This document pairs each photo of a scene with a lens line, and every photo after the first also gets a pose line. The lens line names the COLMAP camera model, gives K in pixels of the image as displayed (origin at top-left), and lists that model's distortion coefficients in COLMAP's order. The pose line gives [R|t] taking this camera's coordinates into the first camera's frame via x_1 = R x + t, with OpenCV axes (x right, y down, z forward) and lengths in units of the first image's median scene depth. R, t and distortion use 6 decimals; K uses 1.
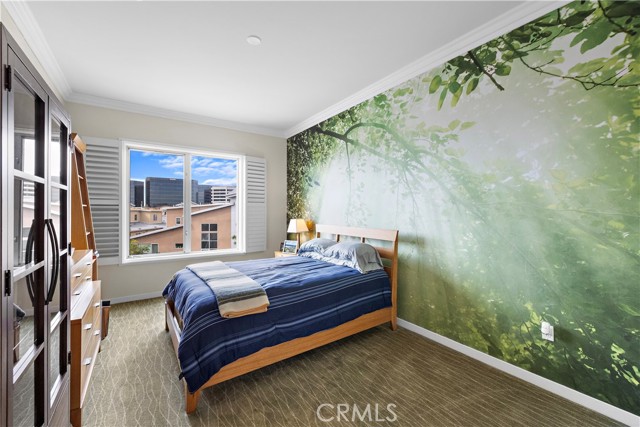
lens RADIAL K [[268.6, 0, 323.1], [0, 268.6, 212.6], [0, 0, 1]] dist [-0.000435, 0.000130]
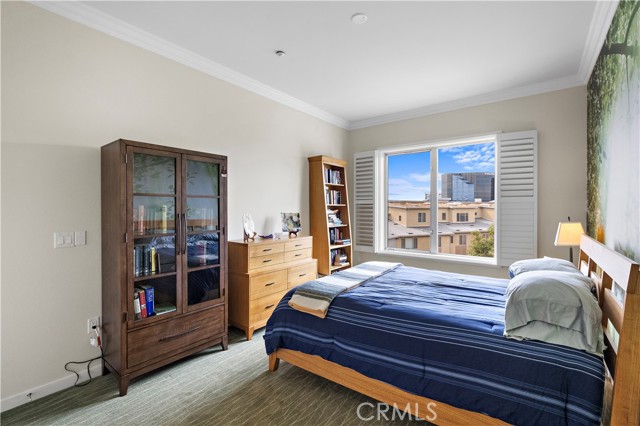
lens RADIAL K [[288.2, 0, 320.7], [0, 288.2, 209.0], [0, 0, 1]] dist [-0.008753, 0.001546]
pose [[0.312985, 0.001366, -0.949757, 0.599658], [-0.005481, 0.999985, -0.000367, -0.005713], [0.949742, 0.005320, 0.312987, 0.565303]]
